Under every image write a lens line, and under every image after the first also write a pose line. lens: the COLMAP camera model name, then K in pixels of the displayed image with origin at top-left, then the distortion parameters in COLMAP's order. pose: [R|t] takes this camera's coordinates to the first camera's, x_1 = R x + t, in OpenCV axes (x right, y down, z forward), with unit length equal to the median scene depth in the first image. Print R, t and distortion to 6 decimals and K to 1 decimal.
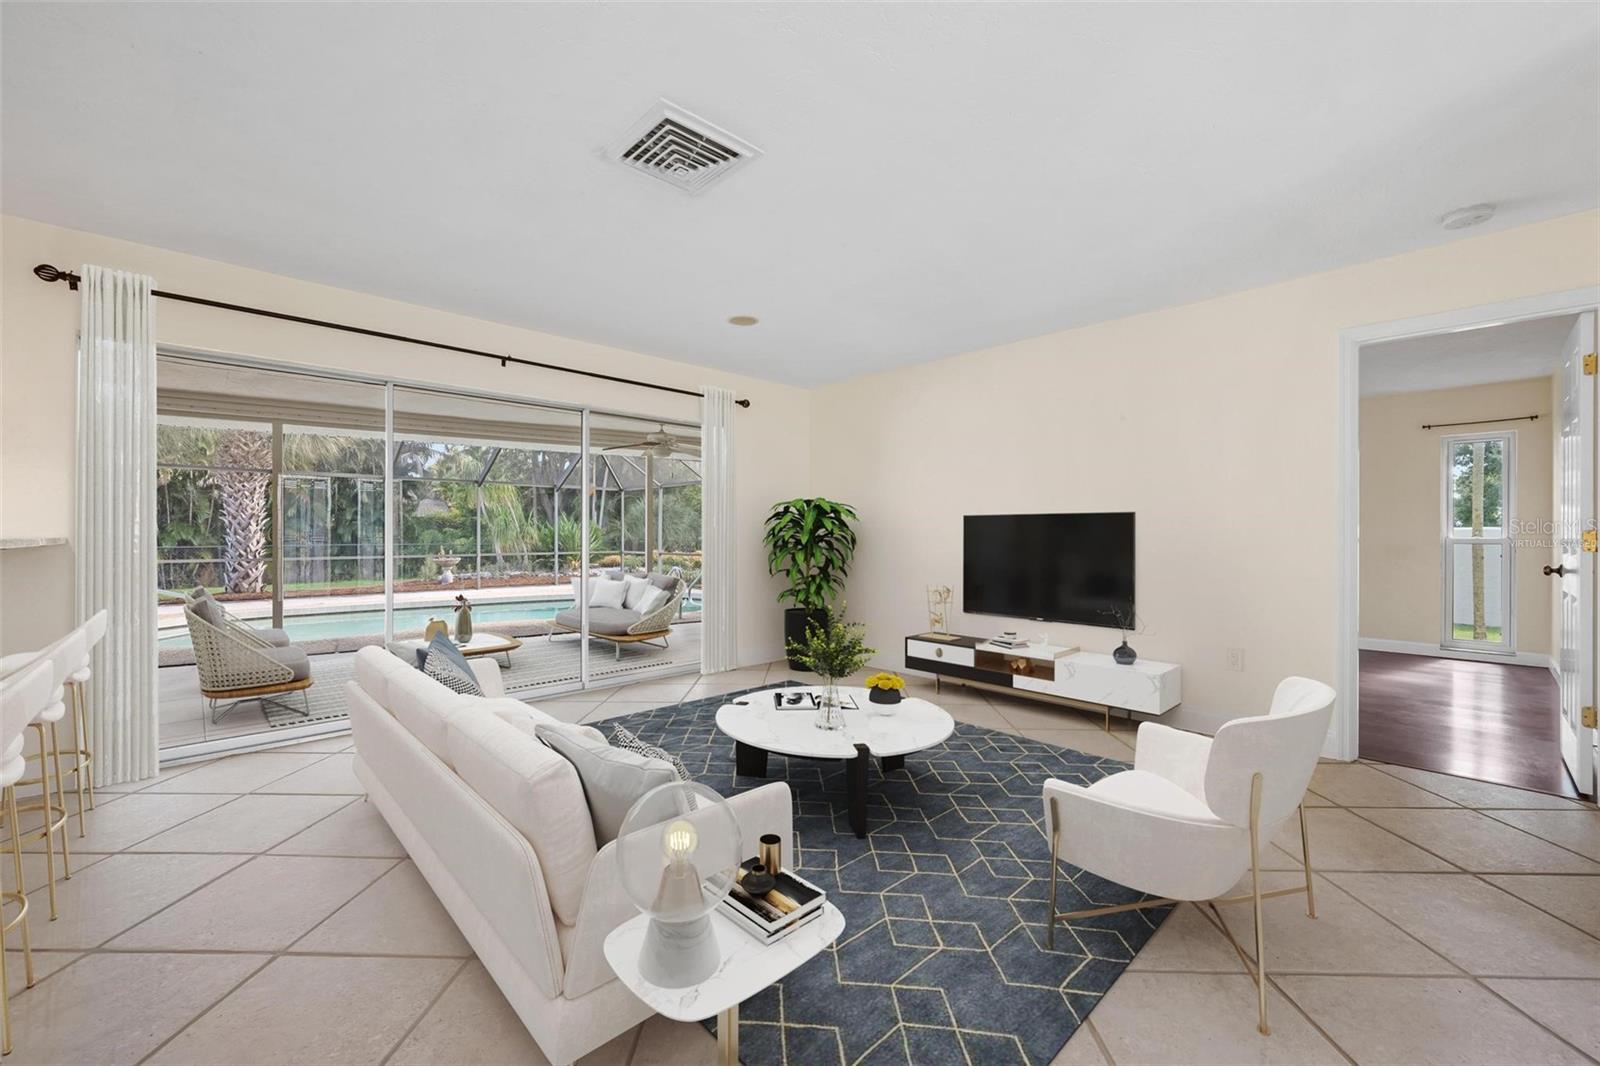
lens RADIAL K [[634.0, 0, 804.6], [0, 634.0, 533.7], [0, 0, 1]] dist [0.001852, 0.000029]
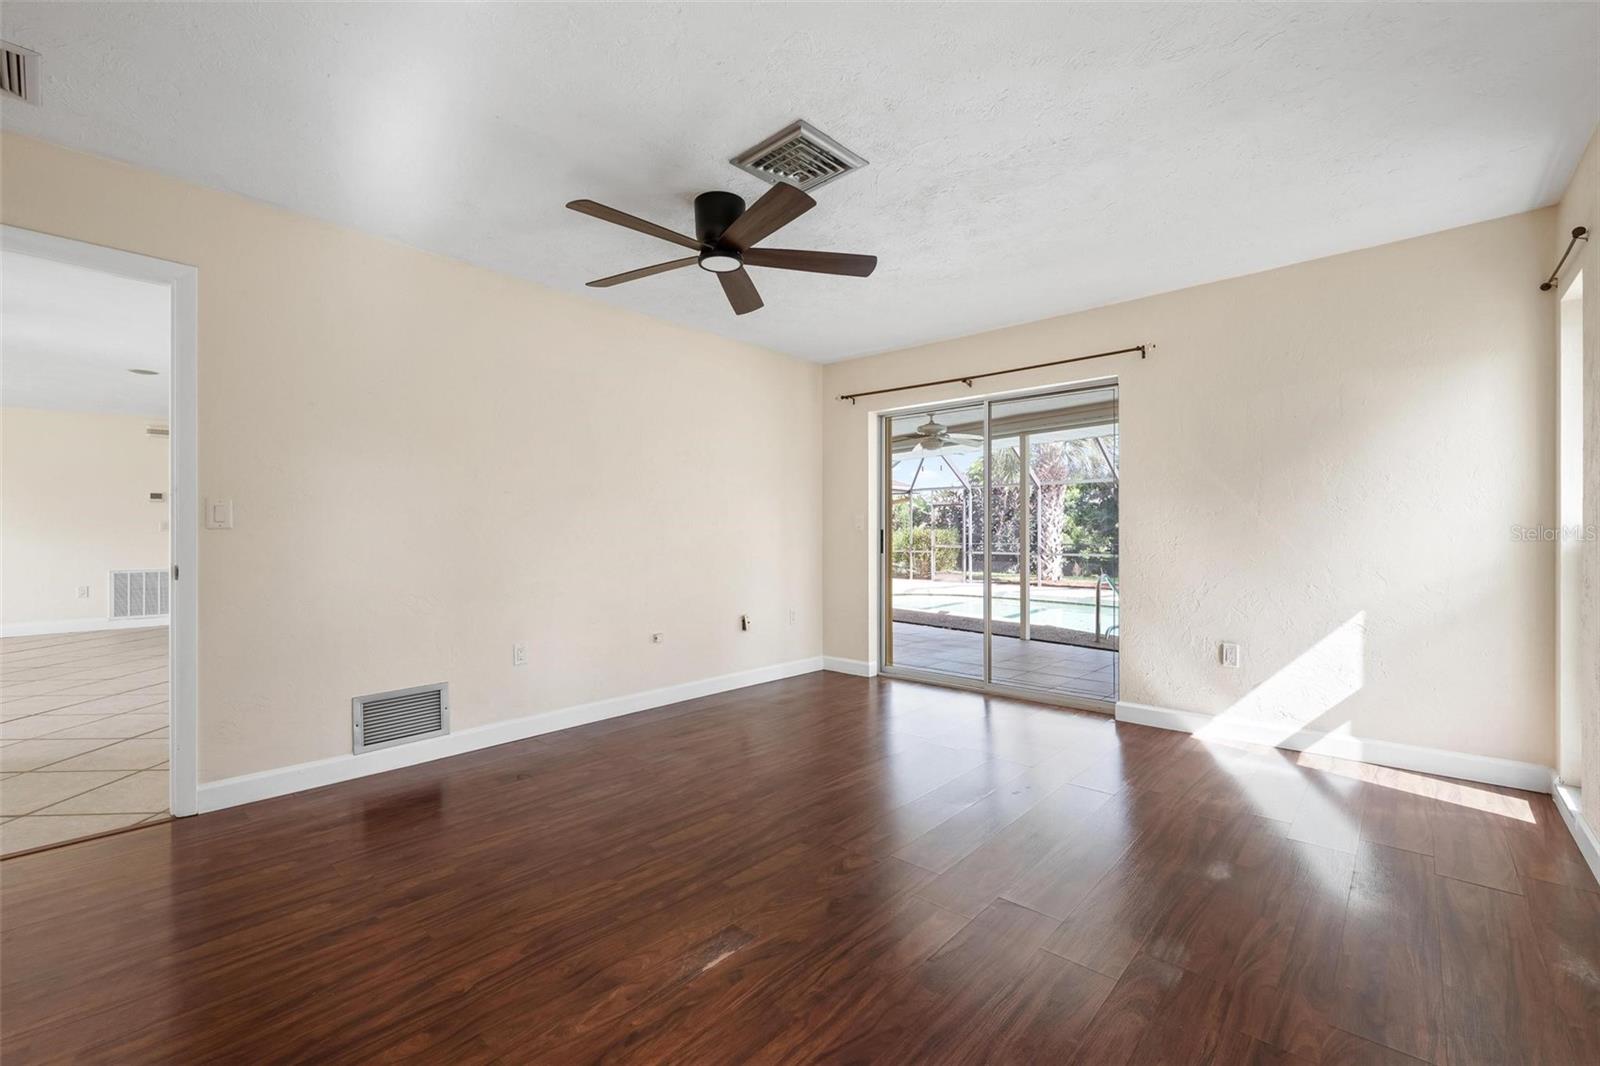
lens RADIAL K [[660.9, 0, 802.2], [0, 660.9, 534.9], [0, 0, 1]] dist [0.000010, -0.000103]
pose [[0.066764, 0.002904, -0.997765, 0.411905], [-0.001667, 0.999995, 0.002799, -0.000194], [0.997767, 0.001477, 0.066768, 0.425094]]
